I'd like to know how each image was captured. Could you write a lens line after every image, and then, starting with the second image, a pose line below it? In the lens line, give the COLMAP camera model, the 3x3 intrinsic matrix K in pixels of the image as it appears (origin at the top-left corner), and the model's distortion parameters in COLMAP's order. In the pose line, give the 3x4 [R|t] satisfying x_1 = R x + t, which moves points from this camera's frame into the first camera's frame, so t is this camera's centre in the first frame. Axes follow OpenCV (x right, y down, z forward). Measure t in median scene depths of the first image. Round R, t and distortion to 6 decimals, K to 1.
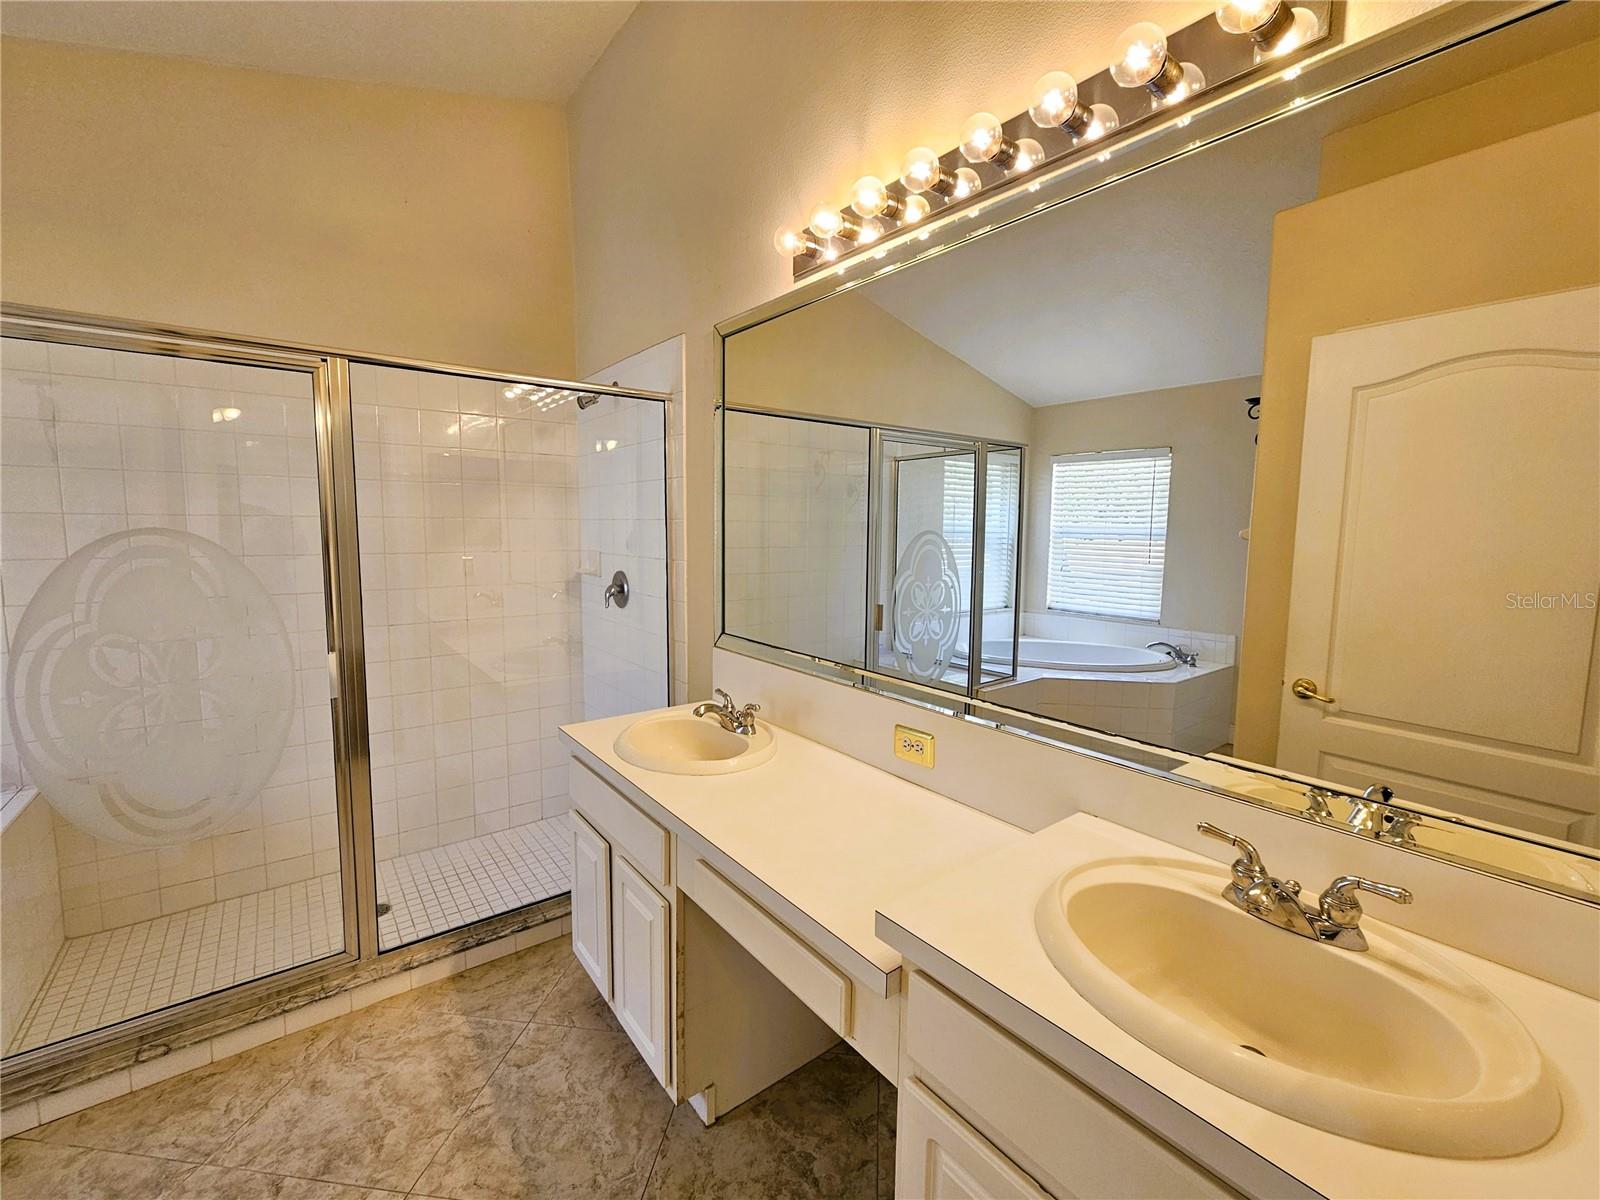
lens RADIAL K [[675.6, 0, 791.0], [0, 675.6, 602.0], [0, 0, 1]] dist [0.001144, -0.000666]
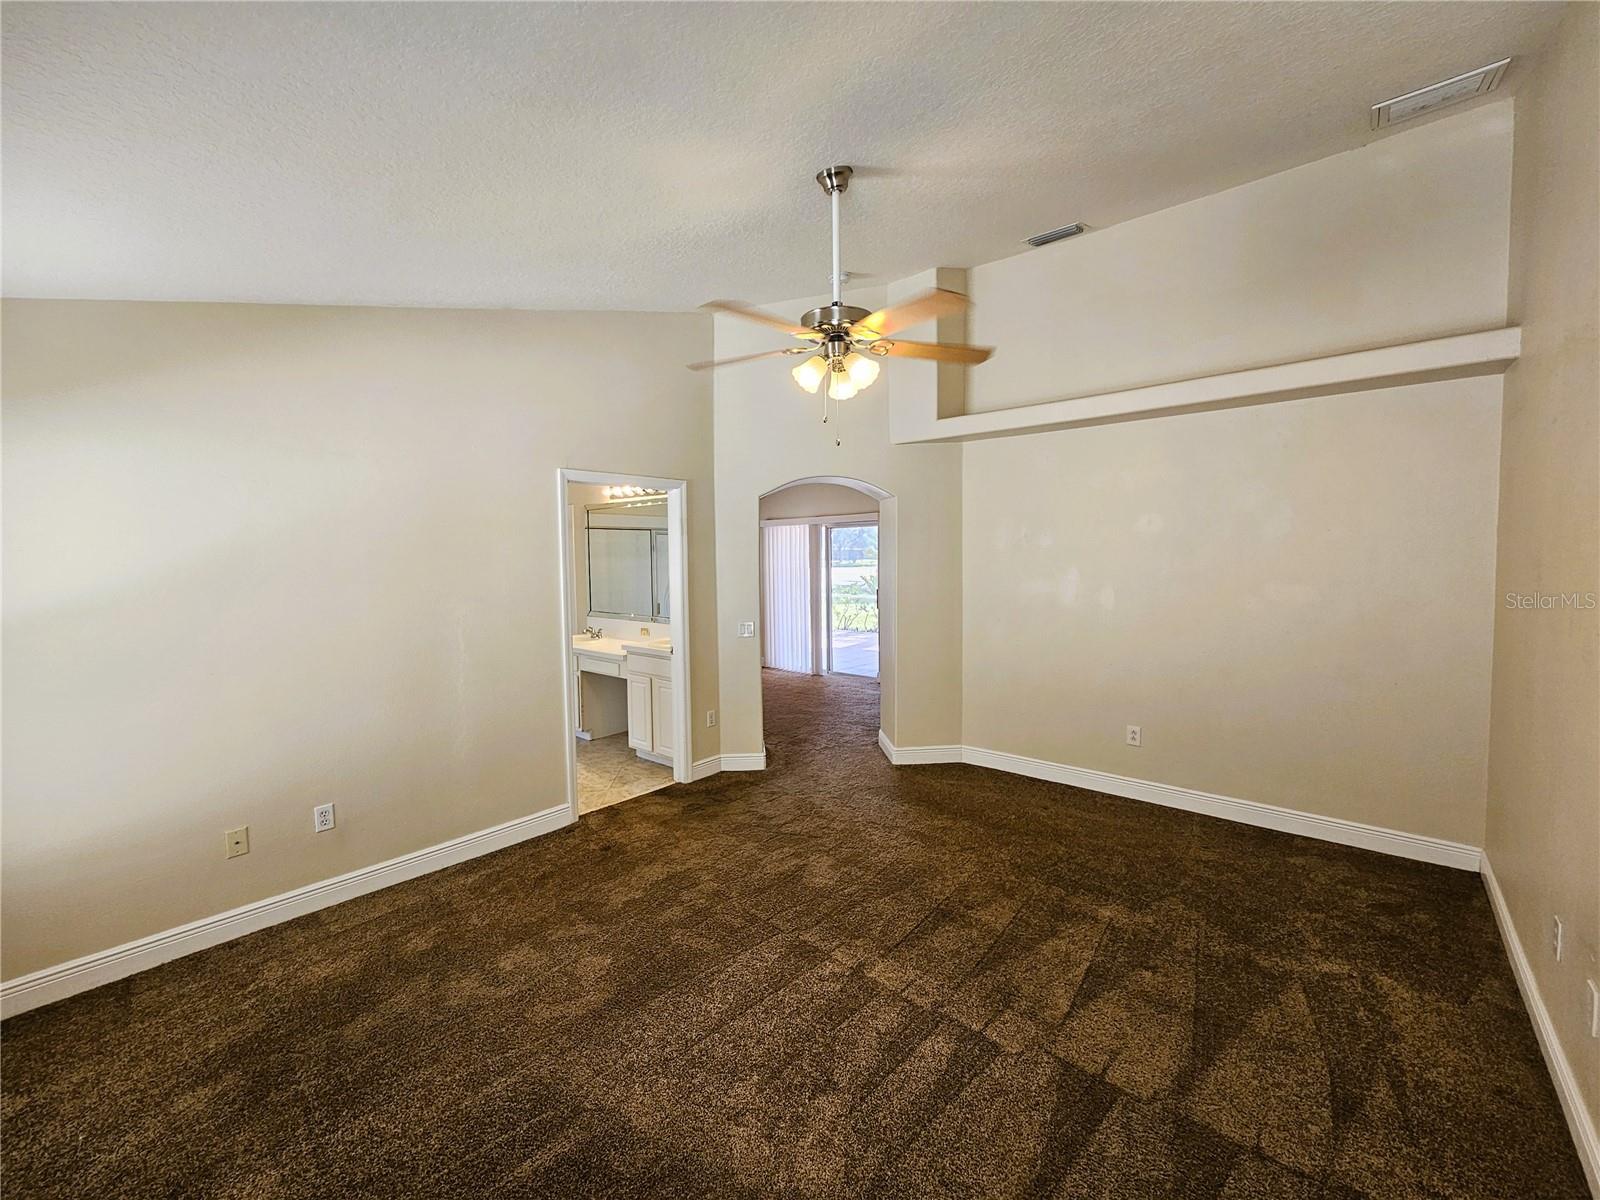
lens RADIAL K [[675.6, 0, 791.0], [0, 675.6, 602.0], [0, 0, 1]] dist [0.001144, -0.000666]
pose [[0.980288, -0.034212, 0.194591, 0.210233], [0.043248, 0.998165, -0.042380, 0.198671], [-0.192784, 0.049960, 0.979969, -2.348477]]
